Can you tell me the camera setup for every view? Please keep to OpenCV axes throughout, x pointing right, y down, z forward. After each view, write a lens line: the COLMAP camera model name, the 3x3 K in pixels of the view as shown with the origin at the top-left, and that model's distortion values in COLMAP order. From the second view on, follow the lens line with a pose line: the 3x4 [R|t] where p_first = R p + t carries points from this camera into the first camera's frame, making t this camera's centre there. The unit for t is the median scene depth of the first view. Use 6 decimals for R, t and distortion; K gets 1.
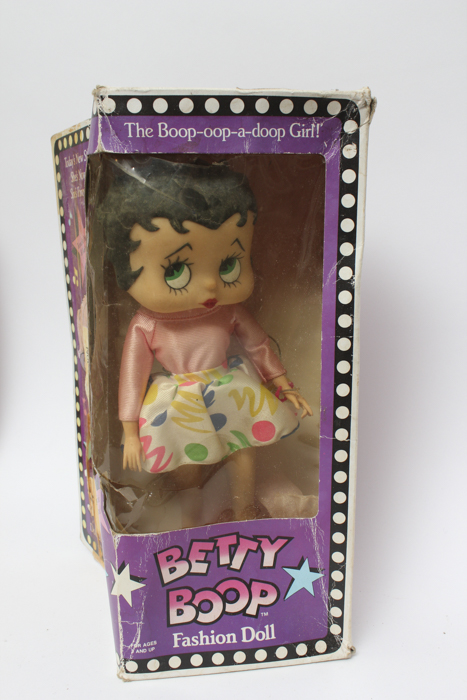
lens RADIAL K [[651.8, 0, 231.6], [0, 651.8, 350.5], [0, 0, 1]] dist [-0.118692, 0.000000]
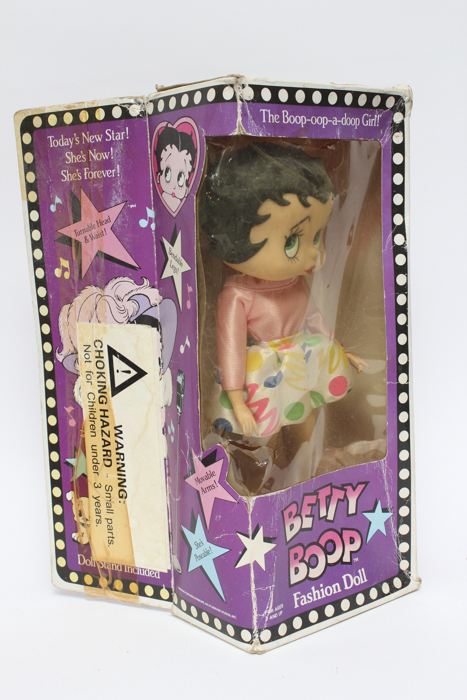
lens RADIAL K [[951.0, 0, 235.9], [0, 951.0, 346.7], [0, 0, 1]] dist [-0.076428, 0.000000]
pose [[0.864414, -0.092039, 0.494284, -0.937897], [0.128194, 0.990956, -0.039665, 0.103876], [-0.486163, 0.097651, 0.868395, -0.337012]]
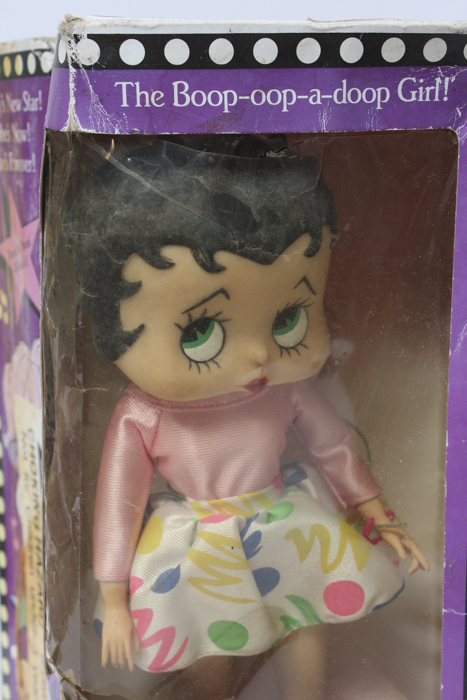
lens RADIAL K [[1235.6, 0, 229.7], [0, 1235.6, 349.4], [0, 0, 1]] dist [0.001207, 0.000000]
pose [[0.999978, 0.004034, -0.005307, -0.049988], [-0.004078, 0.999957, -0.008299, -0.092159], [0.005273, 0.008321, 0.999951, -0.103754]]
